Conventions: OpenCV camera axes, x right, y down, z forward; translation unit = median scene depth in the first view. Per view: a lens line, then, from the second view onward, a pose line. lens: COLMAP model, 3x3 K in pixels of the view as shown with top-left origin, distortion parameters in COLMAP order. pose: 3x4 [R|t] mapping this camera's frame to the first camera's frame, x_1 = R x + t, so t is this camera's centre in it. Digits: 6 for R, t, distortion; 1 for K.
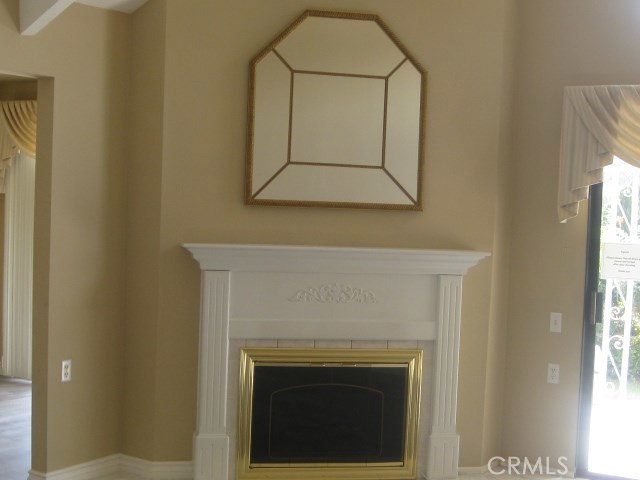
lens RADIAL K [[1065.6, 0, 320.3], [0, 1065.6, 264.3], [0, 0, 1]] dist [-0.151682, 0.107673]
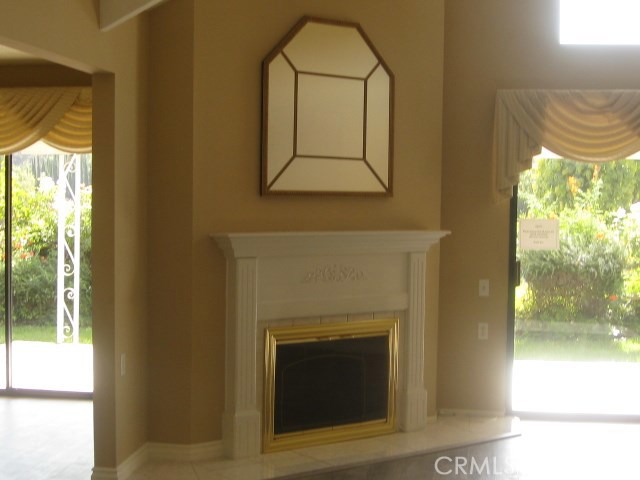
lens RADIAL K [[1065.6, 0, 320.3], [0, 1065.6, 264.3], [0, 0, 1]] dist [-0.151682, 0.107673]
pose [[0.900476, -0.053534, 0.431599, -0.480614], [0.047270, 0.998563, 0.025237, -0.010825], [-0.432330, -0.002324, 0.901713, 0.005503]]
